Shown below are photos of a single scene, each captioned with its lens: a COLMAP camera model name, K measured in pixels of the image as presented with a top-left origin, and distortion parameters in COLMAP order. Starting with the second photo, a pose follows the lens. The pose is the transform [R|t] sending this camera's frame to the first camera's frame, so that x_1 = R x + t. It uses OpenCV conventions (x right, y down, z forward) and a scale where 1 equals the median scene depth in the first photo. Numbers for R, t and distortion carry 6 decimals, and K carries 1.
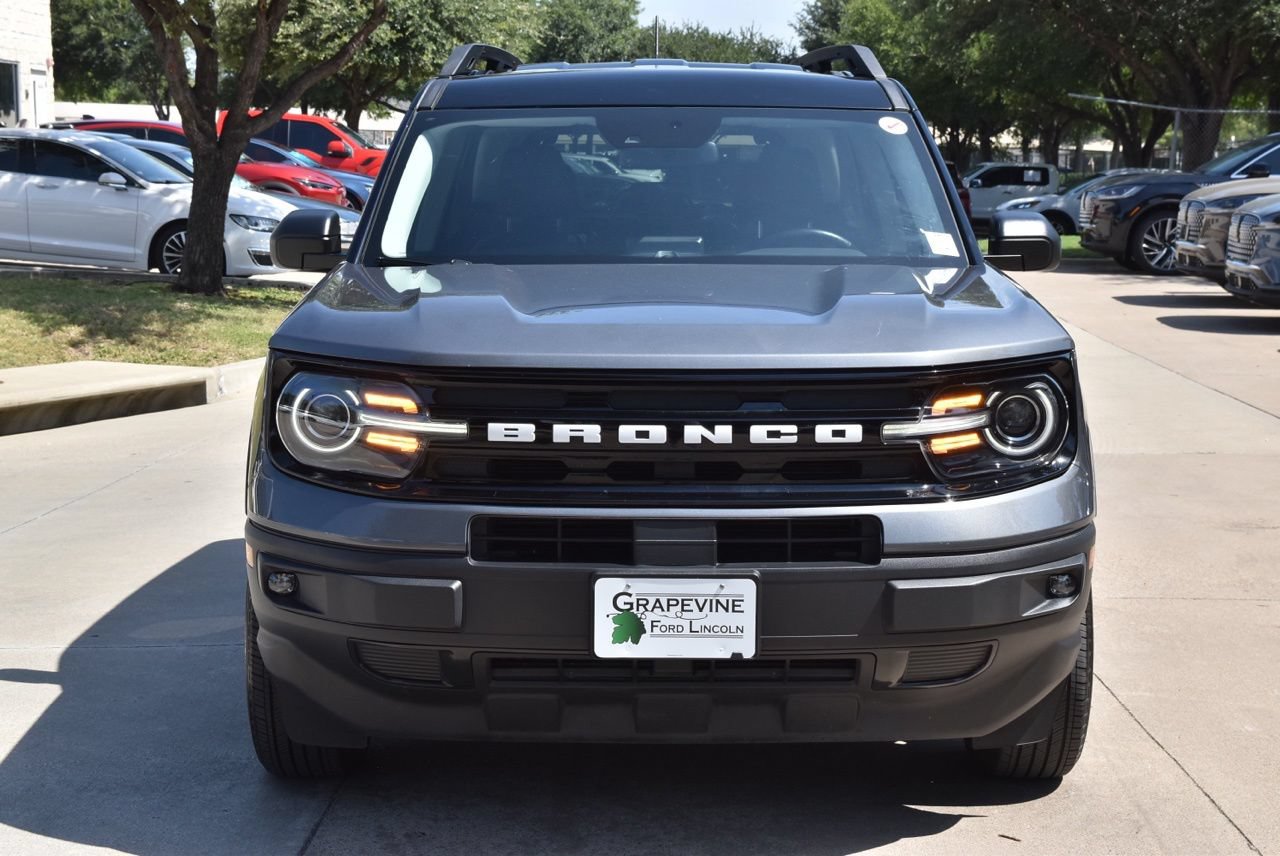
lens RADIAL K [[2397.6, 0, 640.0], [0, 2397.6, 428.0], [0, 0, 1]] dist [0.213236, 0.128077]
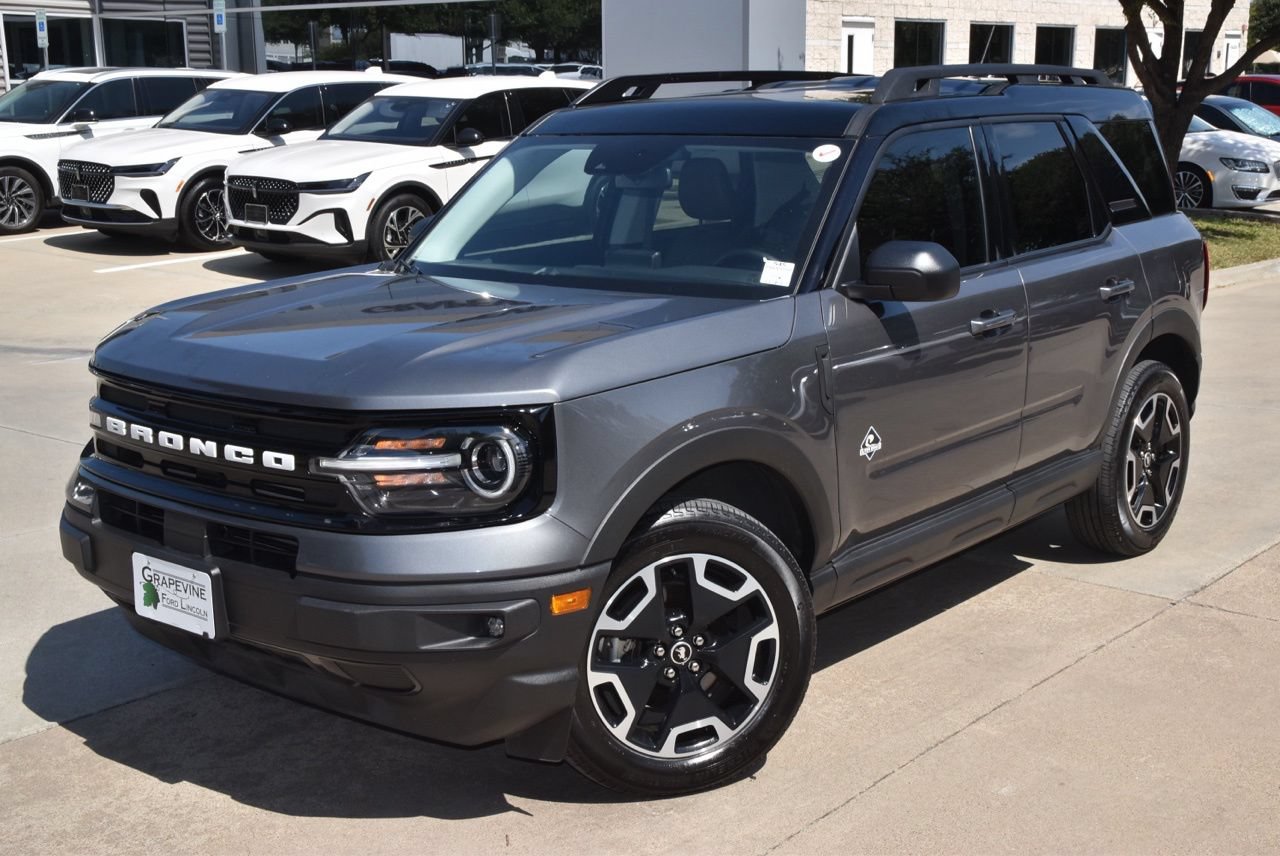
lens RADIAL K [[1703.3, 0, 640.0], [0, 1703.3, 428.0], [0, 0, 1]] dist [0.013421, 0.296777]
pose [[0.762083, 0.118914, -0.636466, 0.731301], [-0.062814, 0.991932, 0.110117, -0.113838], [0.644426, -0.043939, 0.763403, 0.493347]]
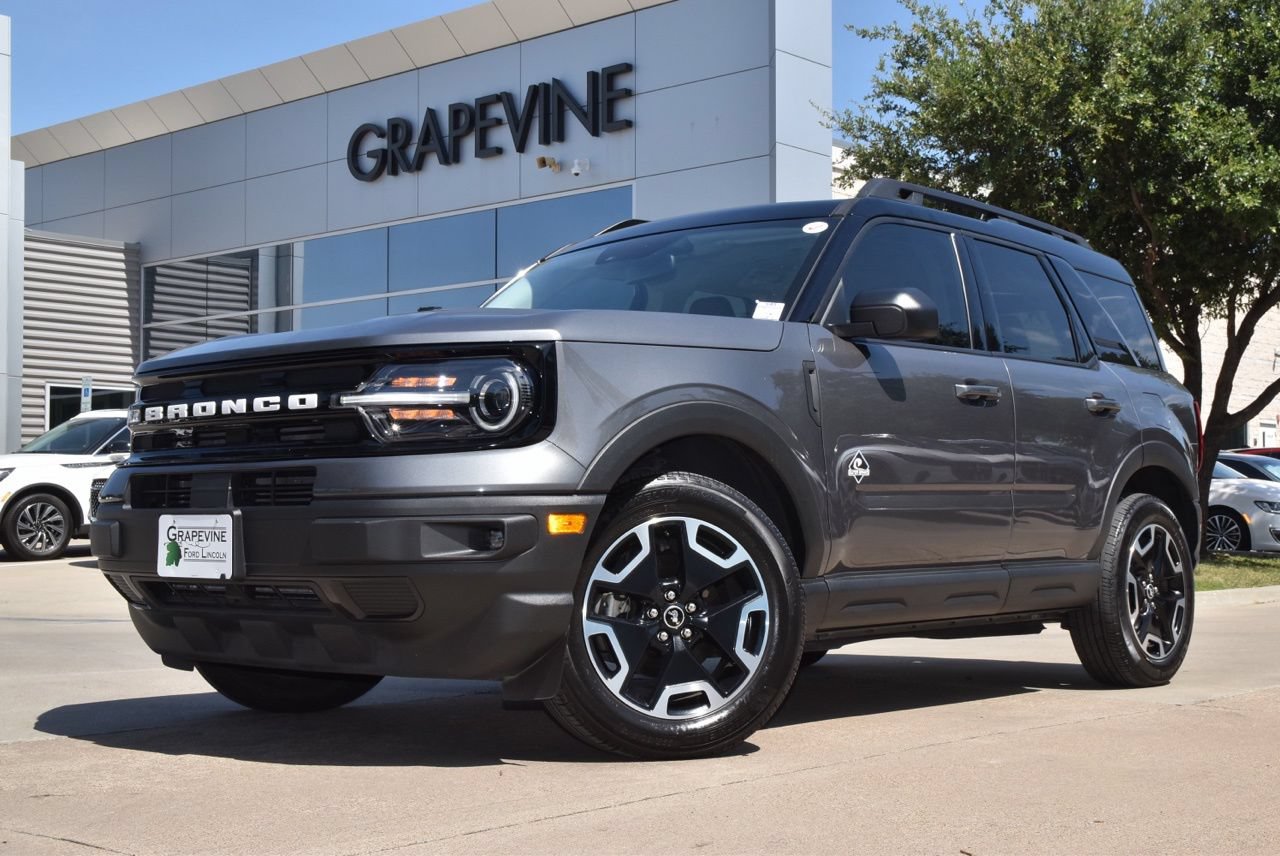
lens RADIAL K [[1776.1, 0, 633.8], [0, 1776.1, 391.6], [0, 0, 1]] dist [0.023164, 0.421487]
pose [[0.746003, -0.053681, -0.663776, 0.826740], [-0.073345, 0.984059, -0.162014, 0.134659], [0.661892, 0.169547, 0.730173, 0.440246]]
